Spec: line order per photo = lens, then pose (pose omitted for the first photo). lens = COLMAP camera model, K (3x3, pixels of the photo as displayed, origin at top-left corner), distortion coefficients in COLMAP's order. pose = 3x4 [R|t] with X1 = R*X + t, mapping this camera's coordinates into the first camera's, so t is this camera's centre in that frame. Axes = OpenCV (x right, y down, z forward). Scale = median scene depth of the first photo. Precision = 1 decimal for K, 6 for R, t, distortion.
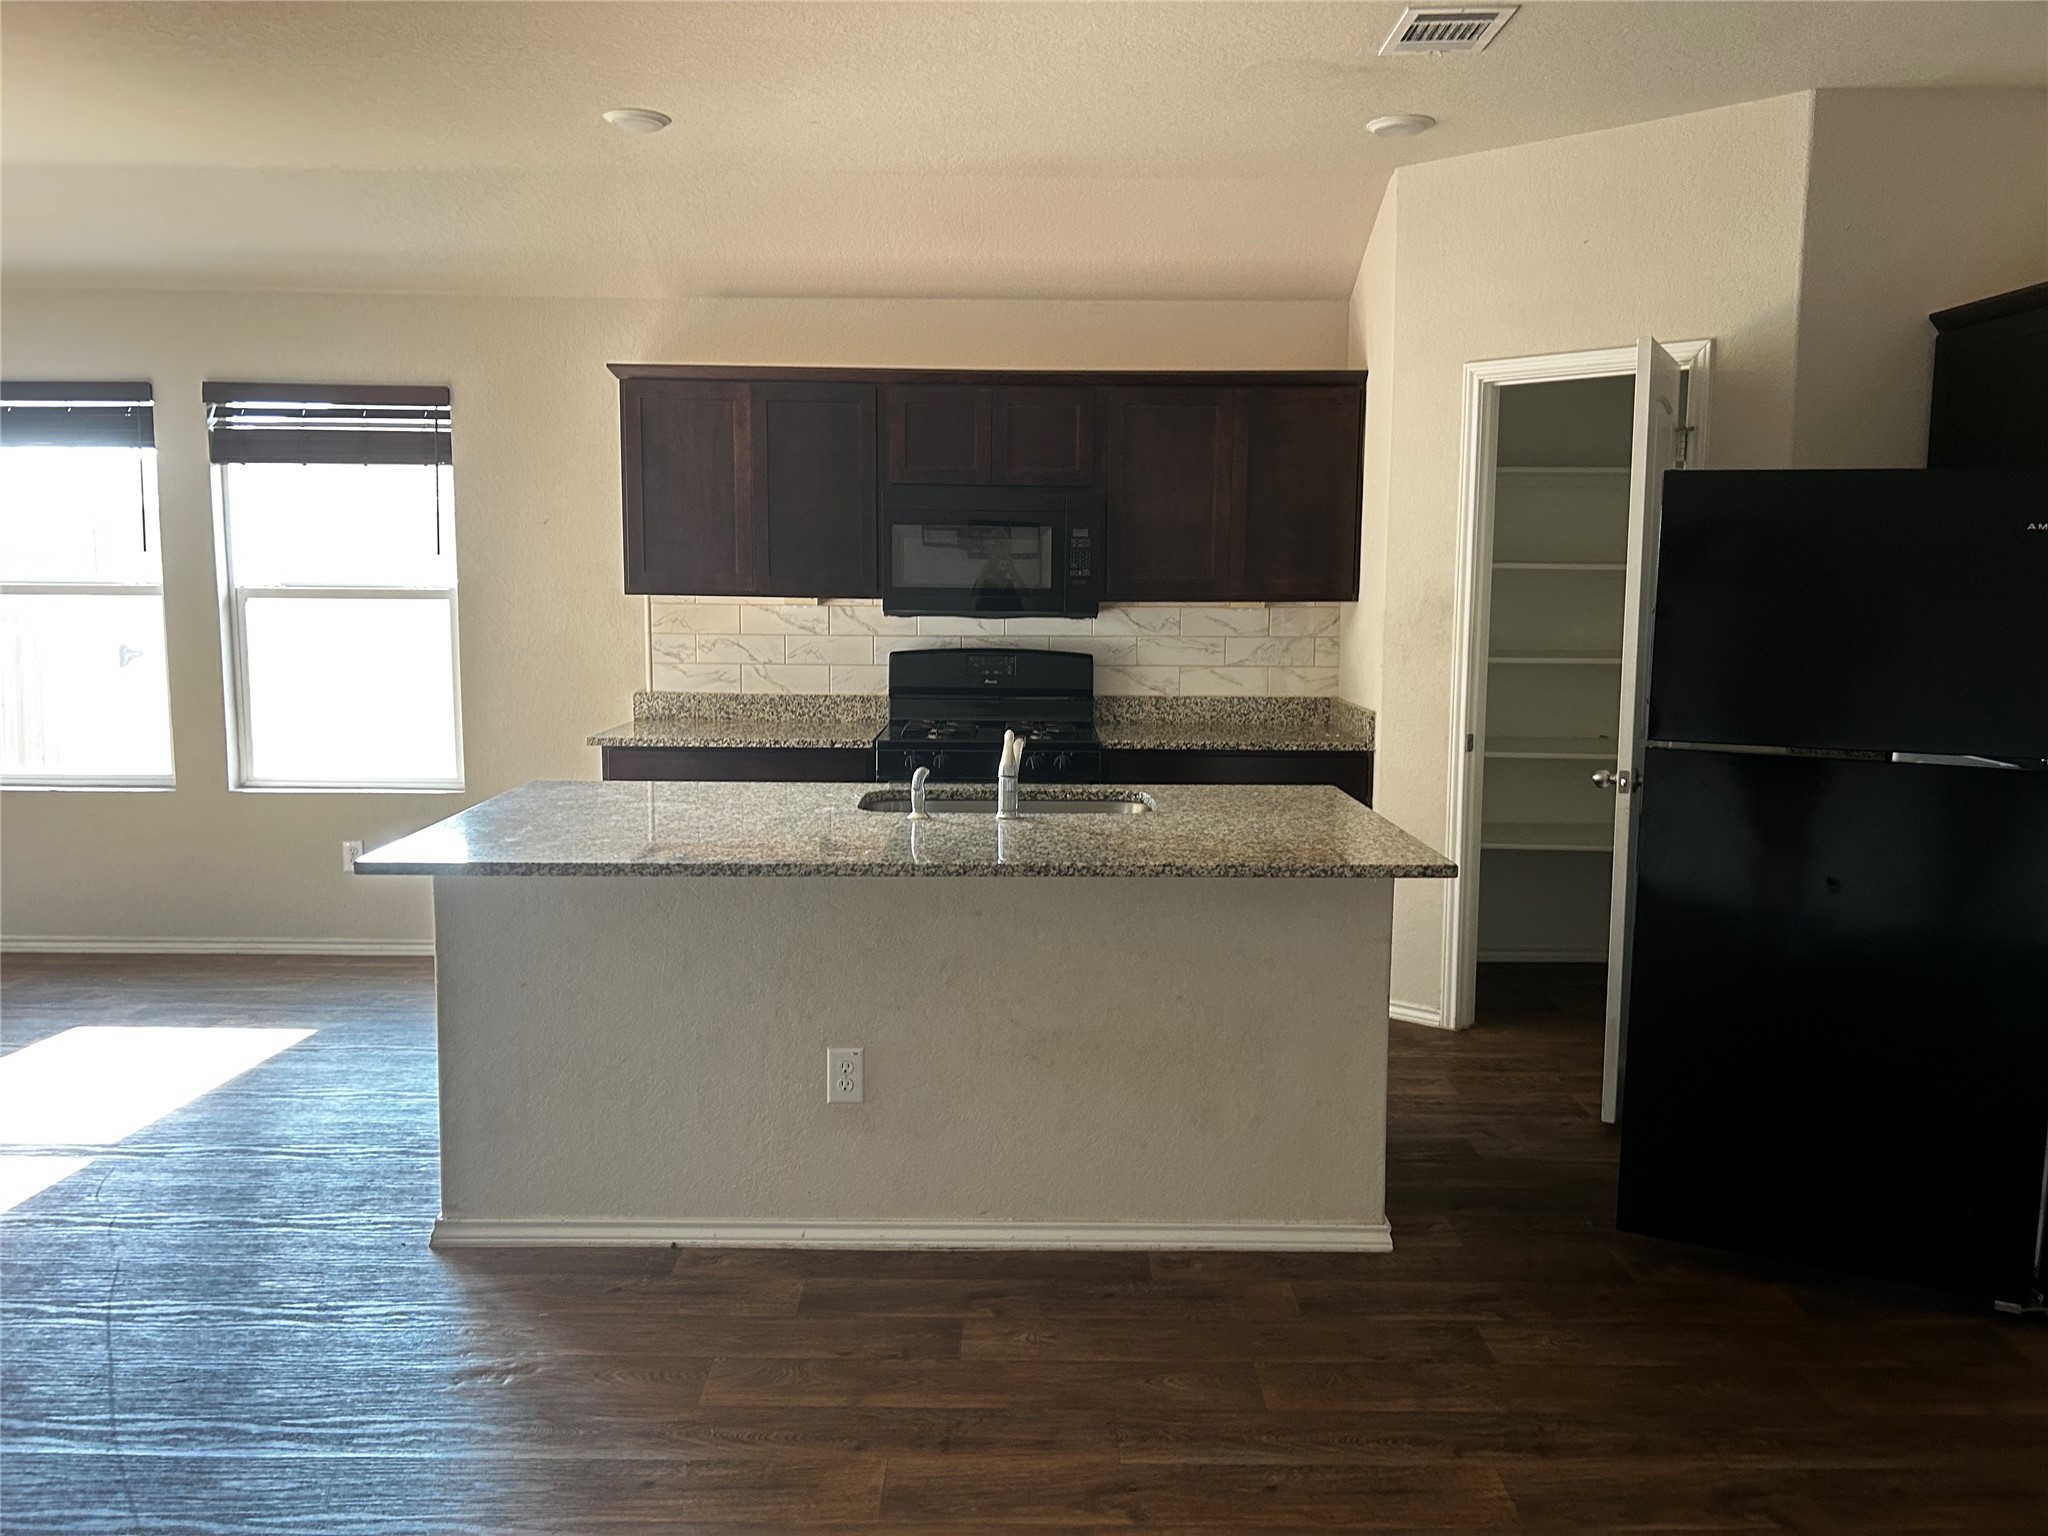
lens RADIAL K [[1537.7, 0, 1022.0], [0, 1537.7, 733.5], [0, 0, 1]] dist [0.041222, -0.041419]
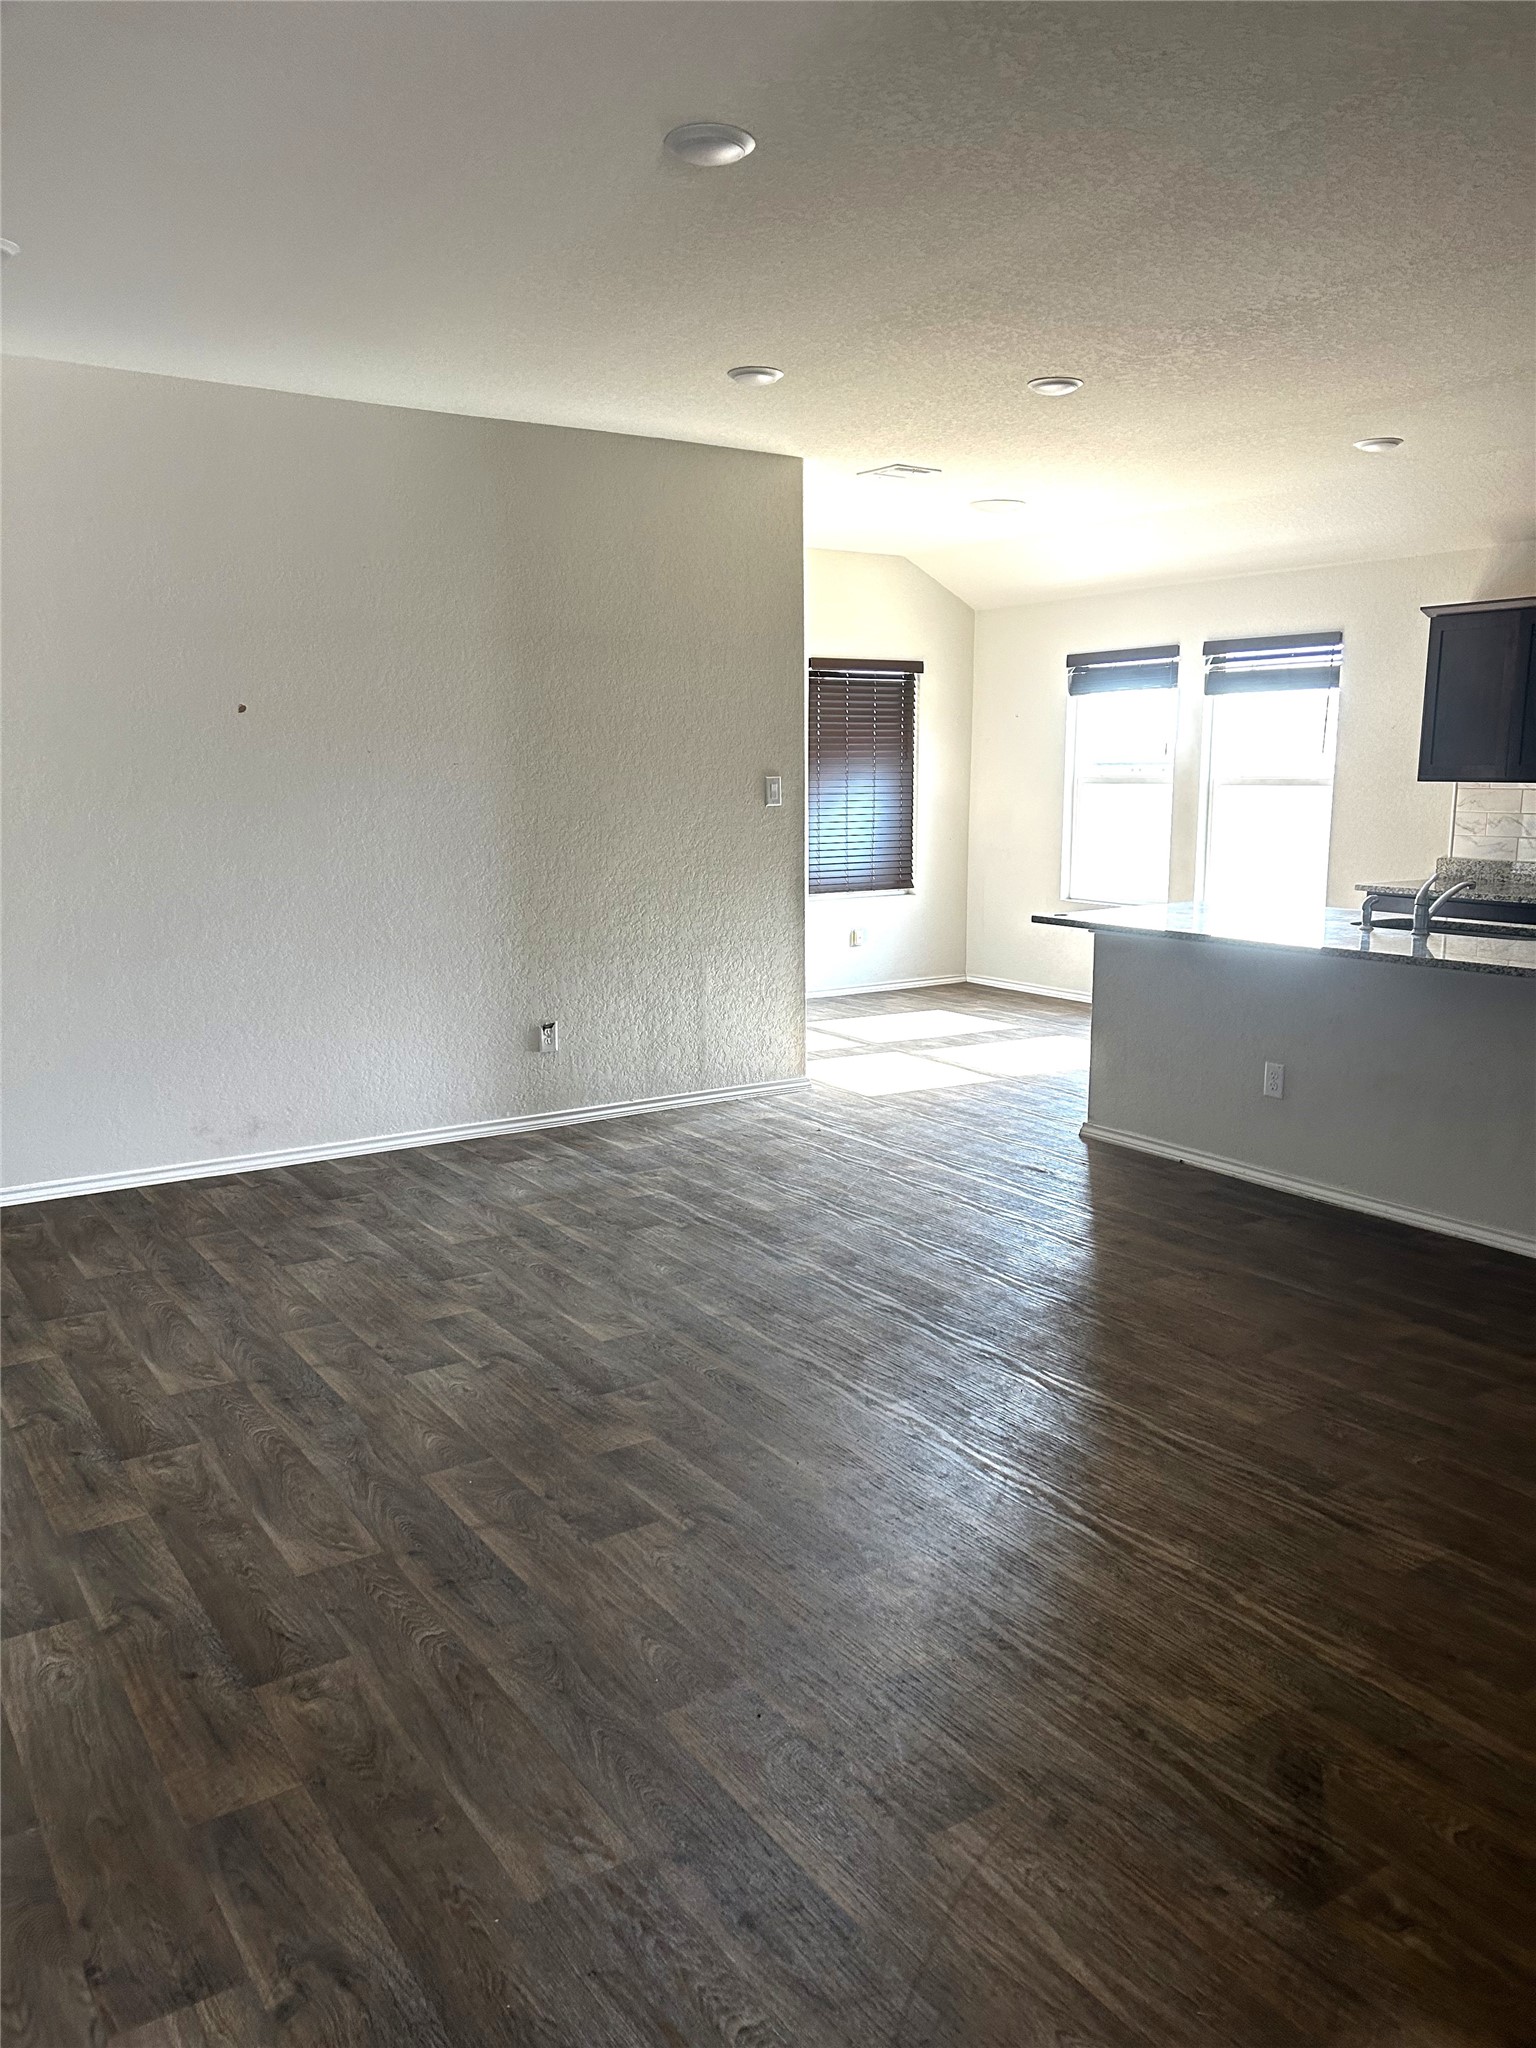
lens RADIAL K [[1537.7, 0, 765.5], [0, 1537.7, 1024.1], [0, 0, 1]] dist [0.041222, -0.041419]
pose [[0.550587, 0.127751, -0.824945, 0.563800], [-0.076465, 0.991784, 0.102553, 0.023532], [0.831268, 0.006615, 0.555832, -0.210174]]
